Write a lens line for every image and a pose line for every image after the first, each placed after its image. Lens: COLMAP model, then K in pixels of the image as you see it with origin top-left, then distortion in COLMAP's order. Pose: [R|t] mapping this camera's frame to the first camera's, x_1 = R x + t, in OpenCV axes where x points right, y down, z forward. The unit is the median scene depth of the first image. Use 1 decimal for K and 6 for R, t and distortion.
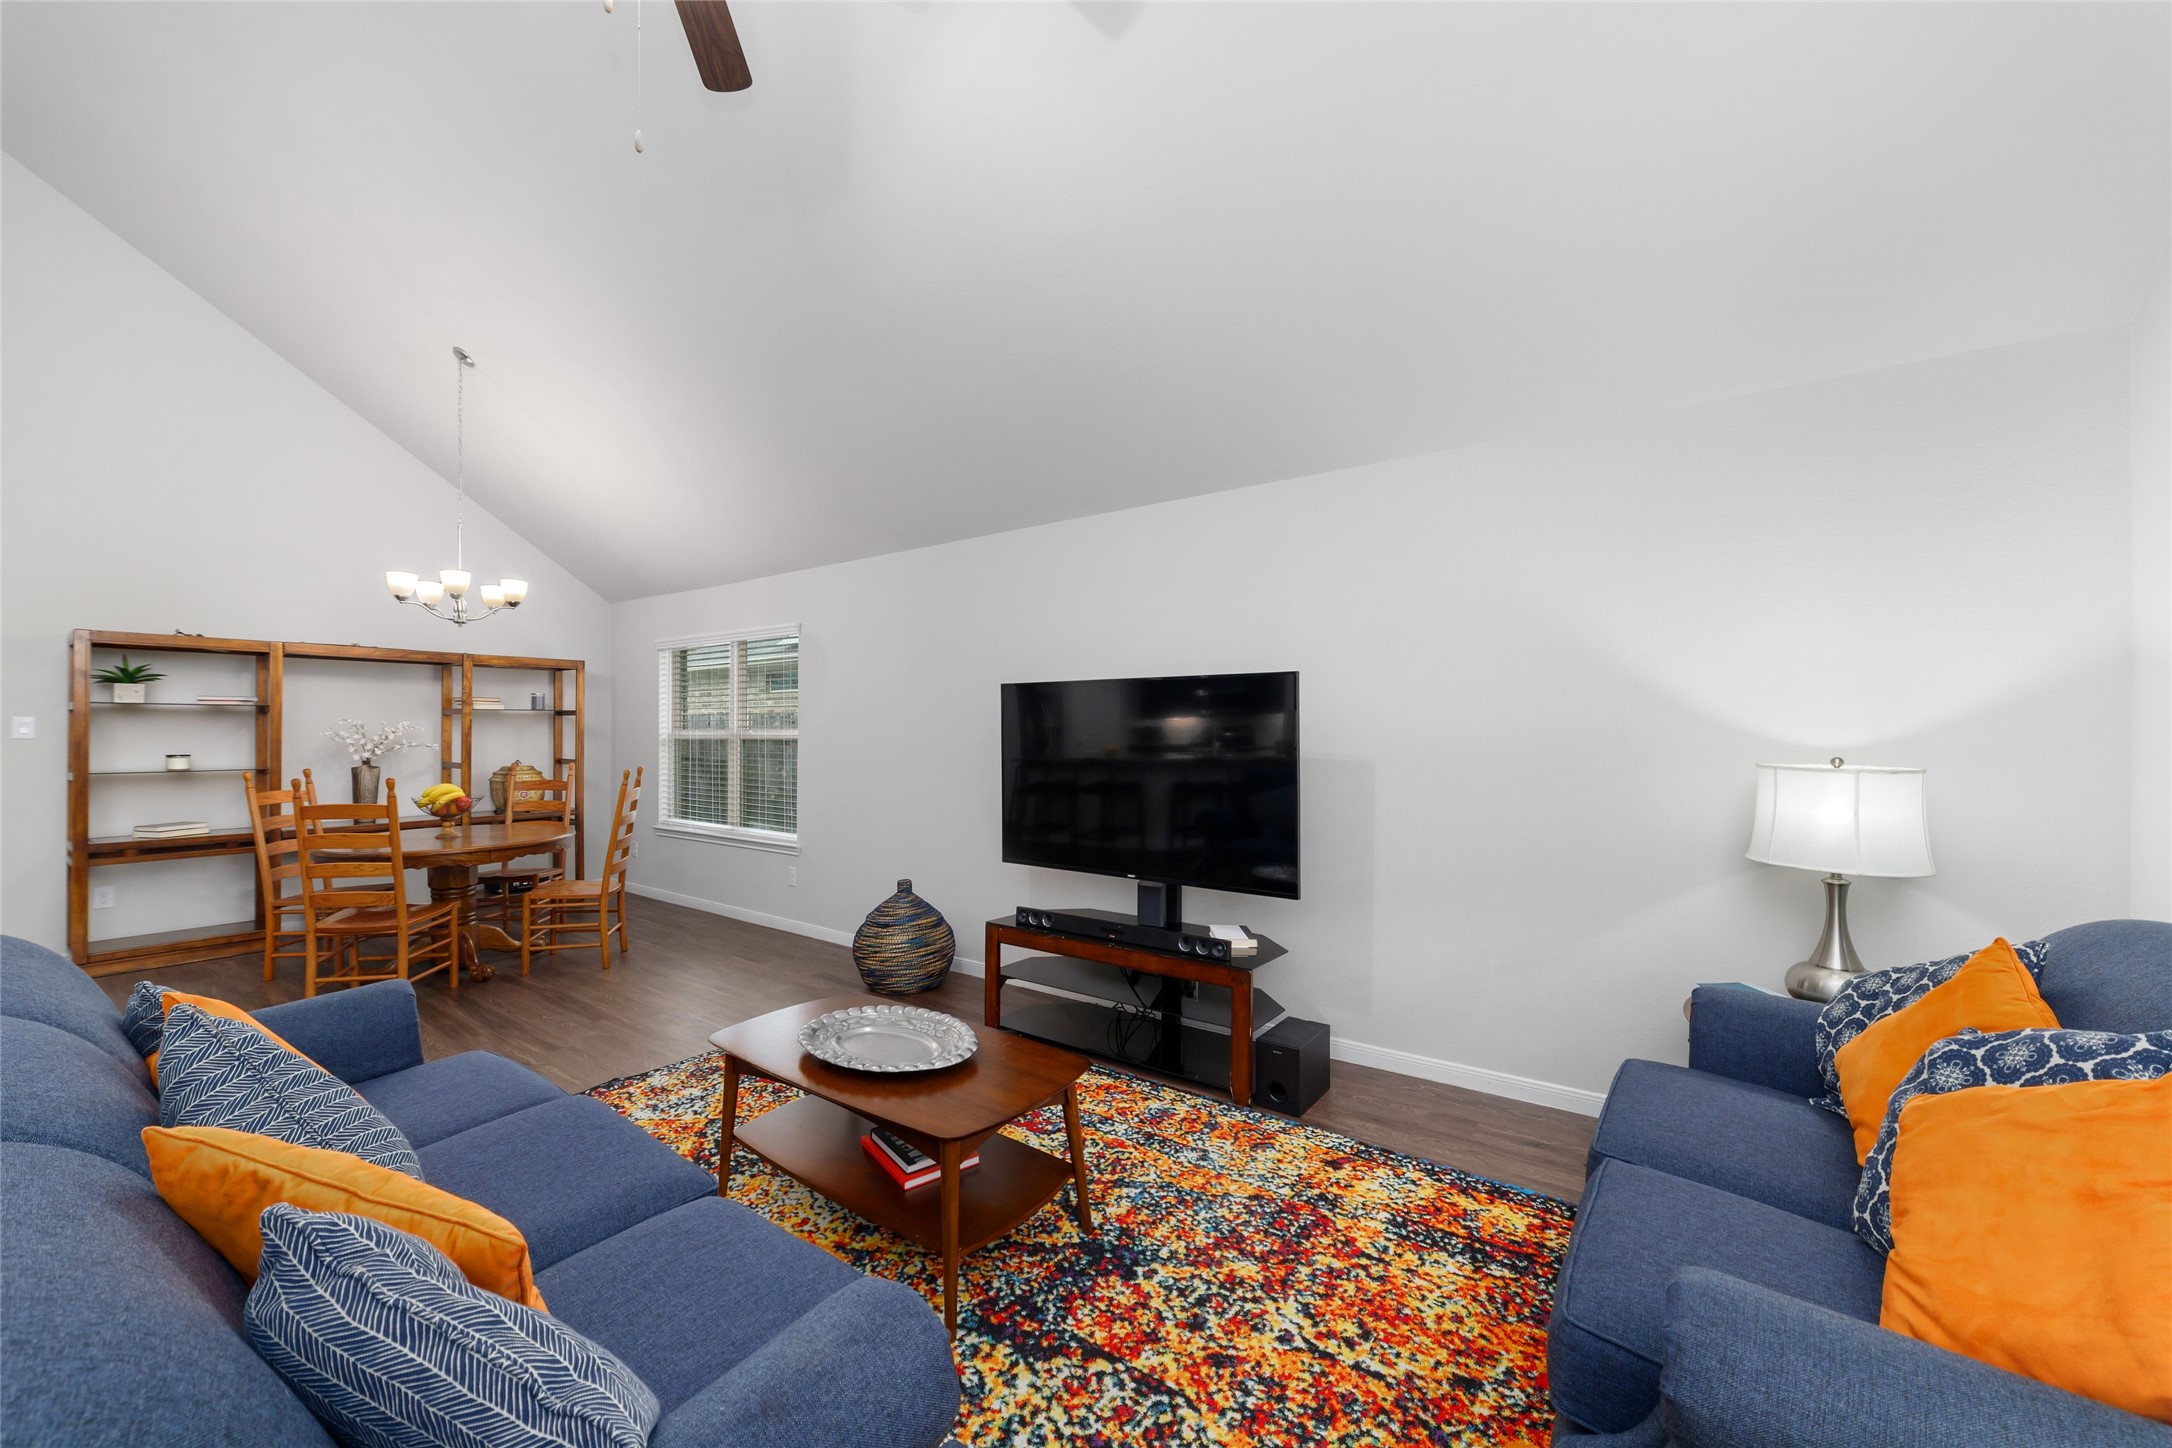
lens RADIAL K [[835.1, 0, 1079.7], [0, 835.1, 725.5], [0, 0, 1]] dist [-0.000234, 0.000104]
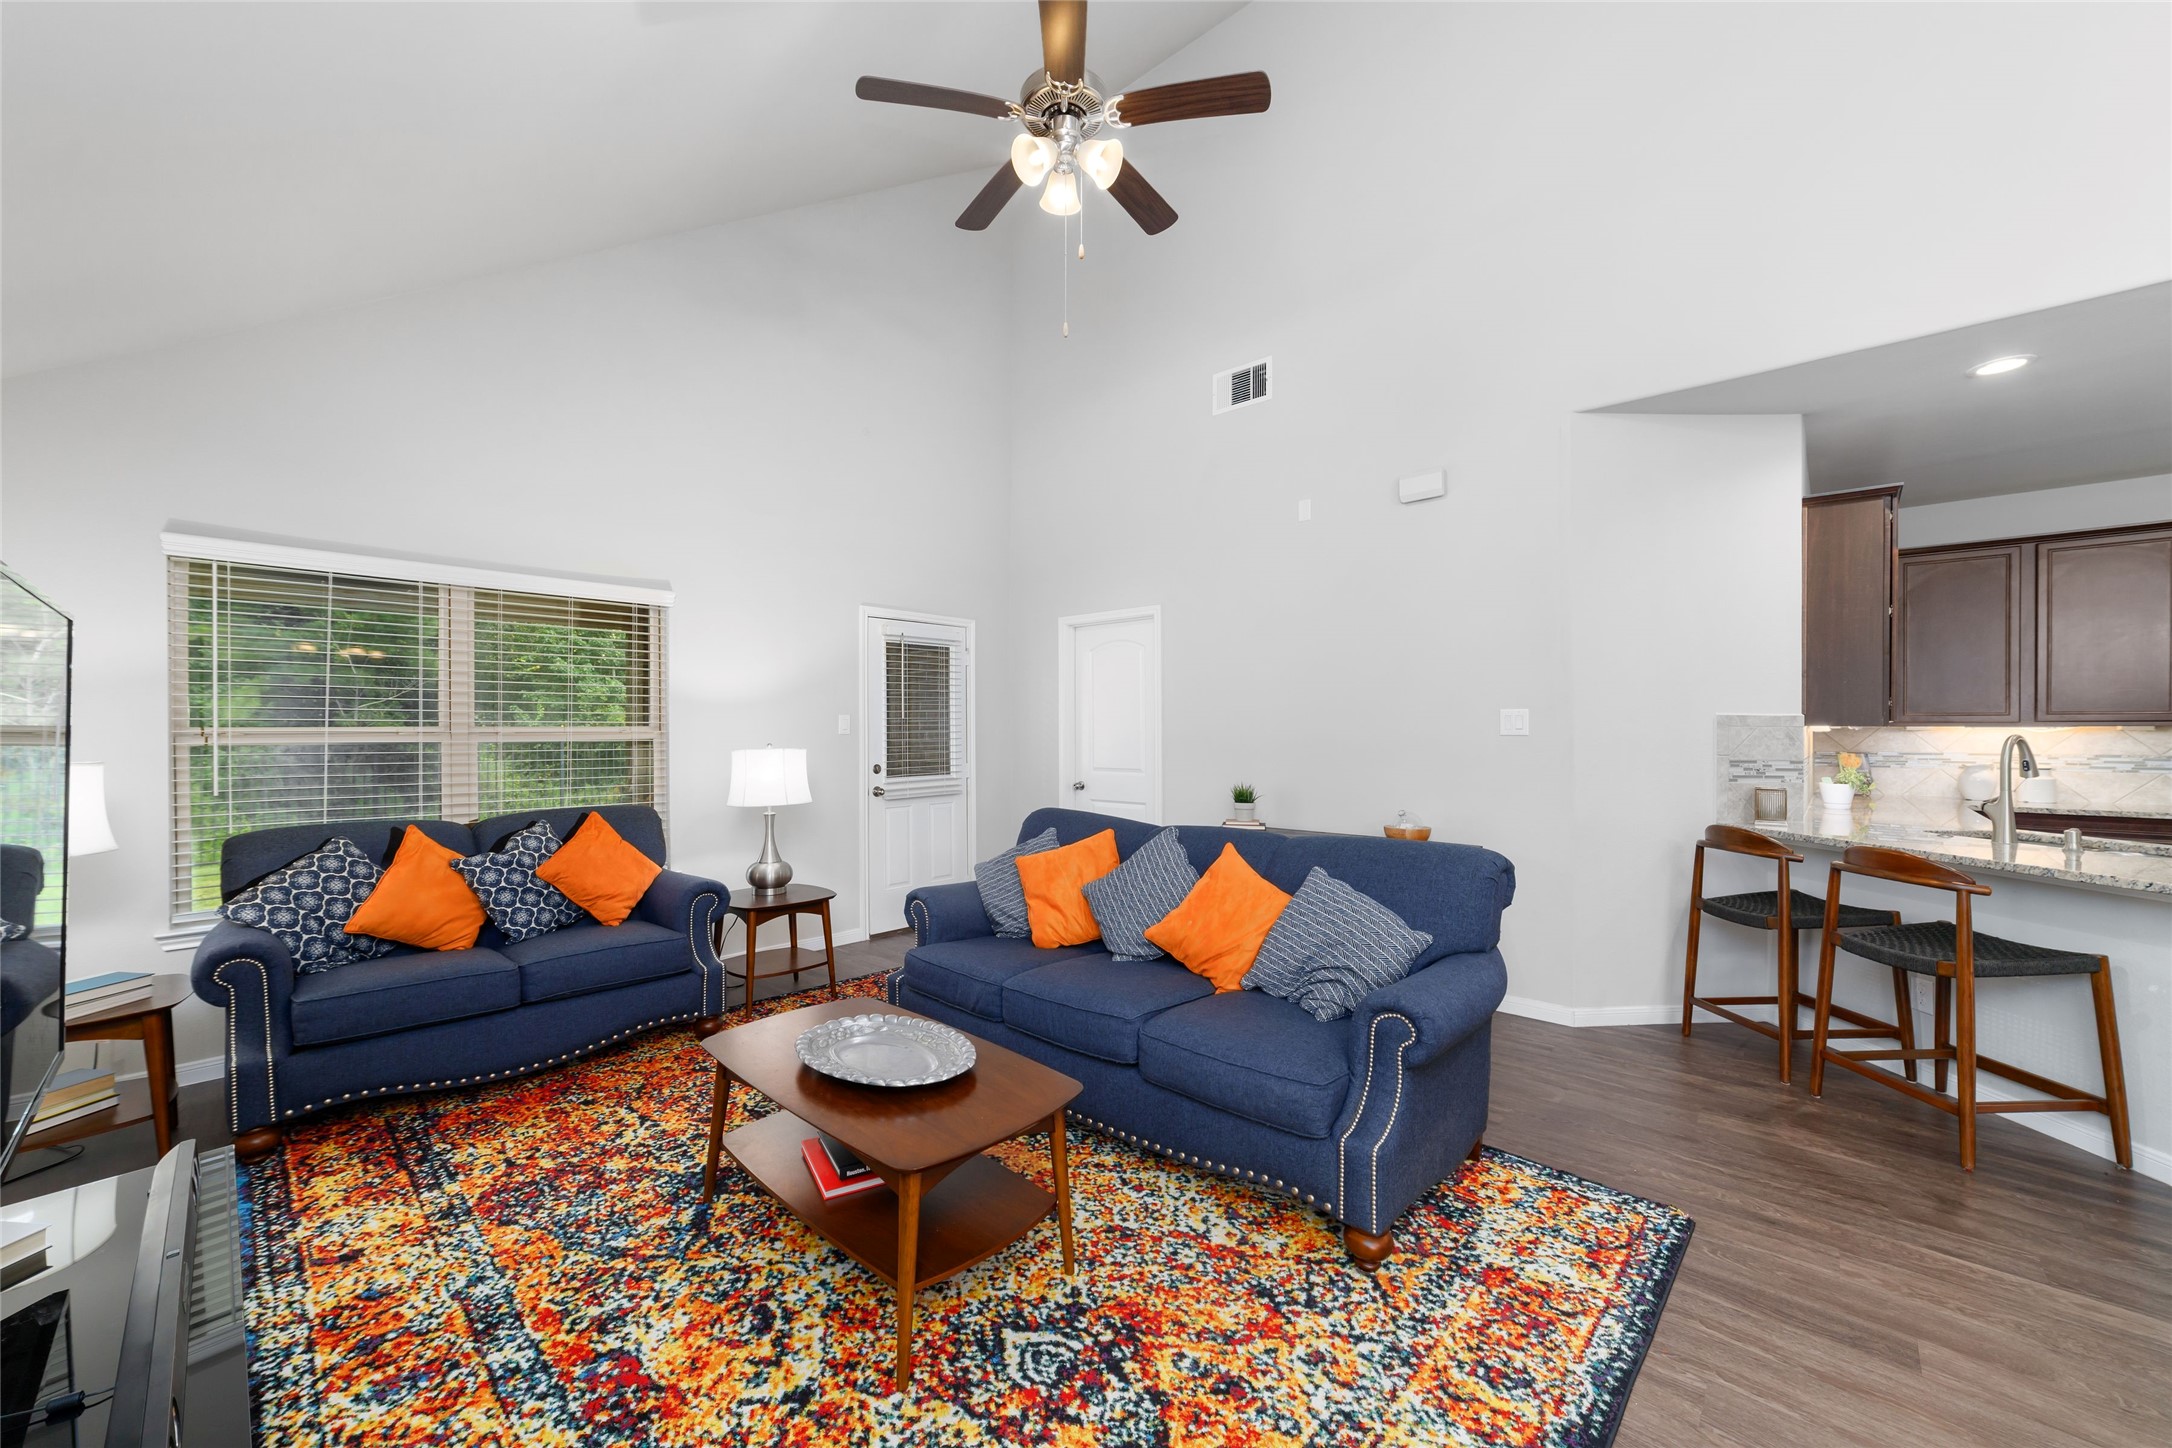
lens RADIAL K [[824.5, 0, 1090.1], [0, 824.5, 726.3], [0, 0, 1]] dist [-0.023034, 0.005841]
pose [[-0.994572, 0.011167, 0.103448, -0.541822], [0.010351, 0.999911, -0.008420, 0.020006], [-0.103532, -0.007304, -0.994599, 1.837968]]
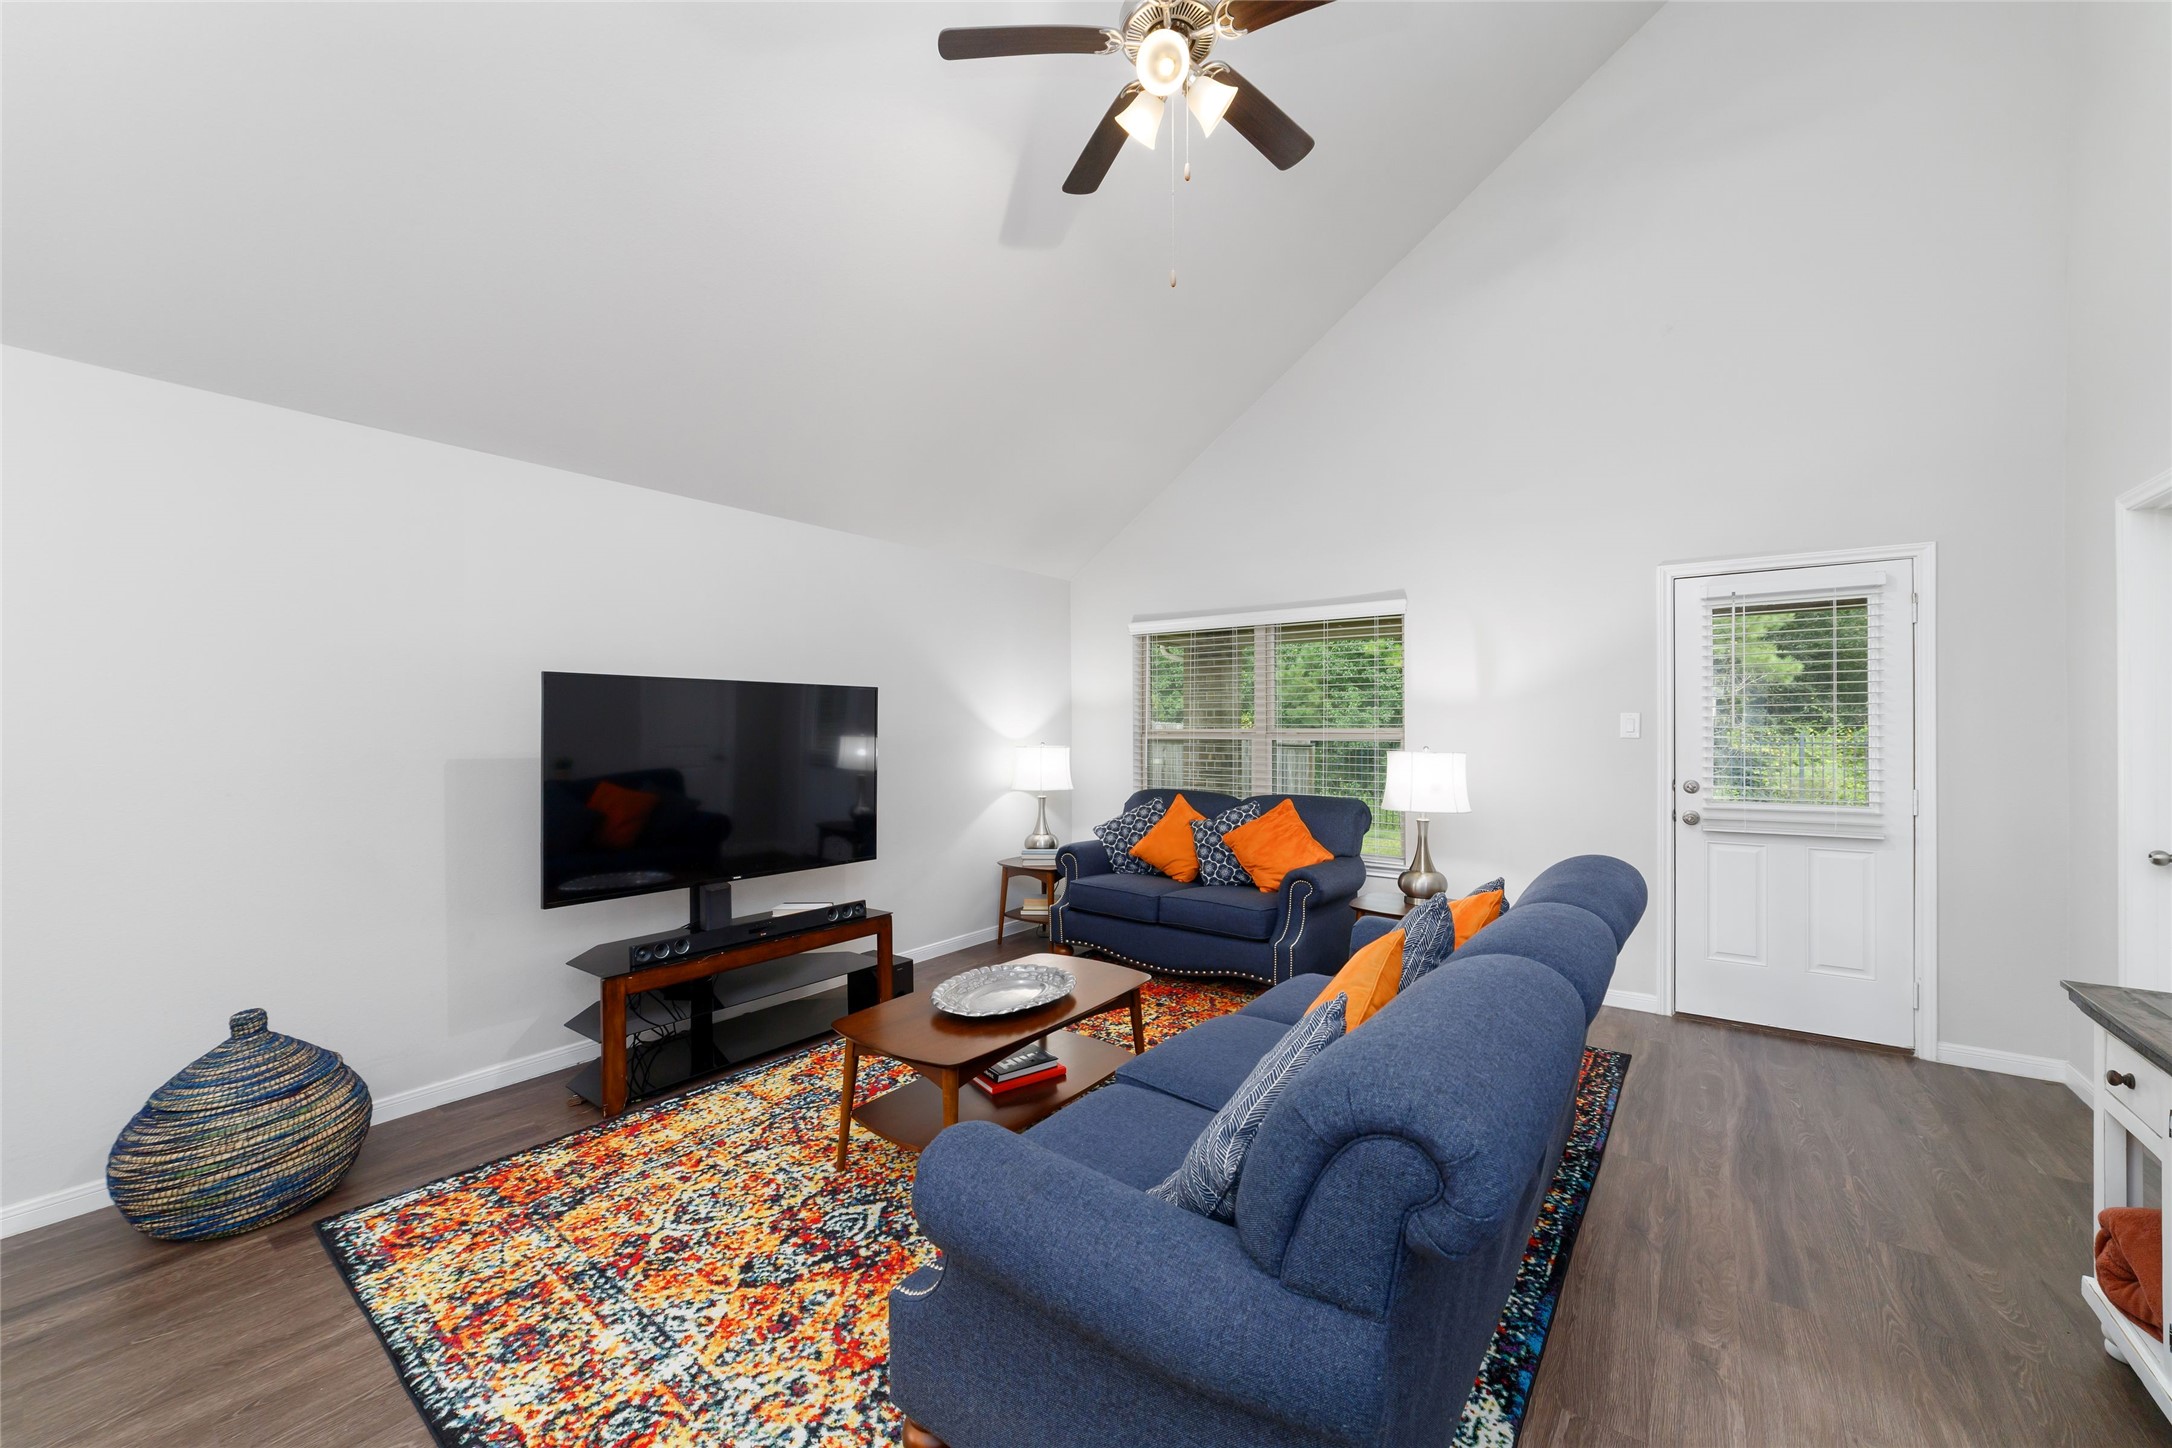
lens RADIAL K [[835.1, 0, 1079.7], [0, 835.1, 725.5], [0, 0, 1]] dist [-0.000234, 0.000104]
pose [[0.008203, 0.011384, 0.999902, -1.373416], [-0.003876, 0.999928, -0.011353, 0.013217], [-0.999959, -0.003782, 0.008247, 0.859415]]
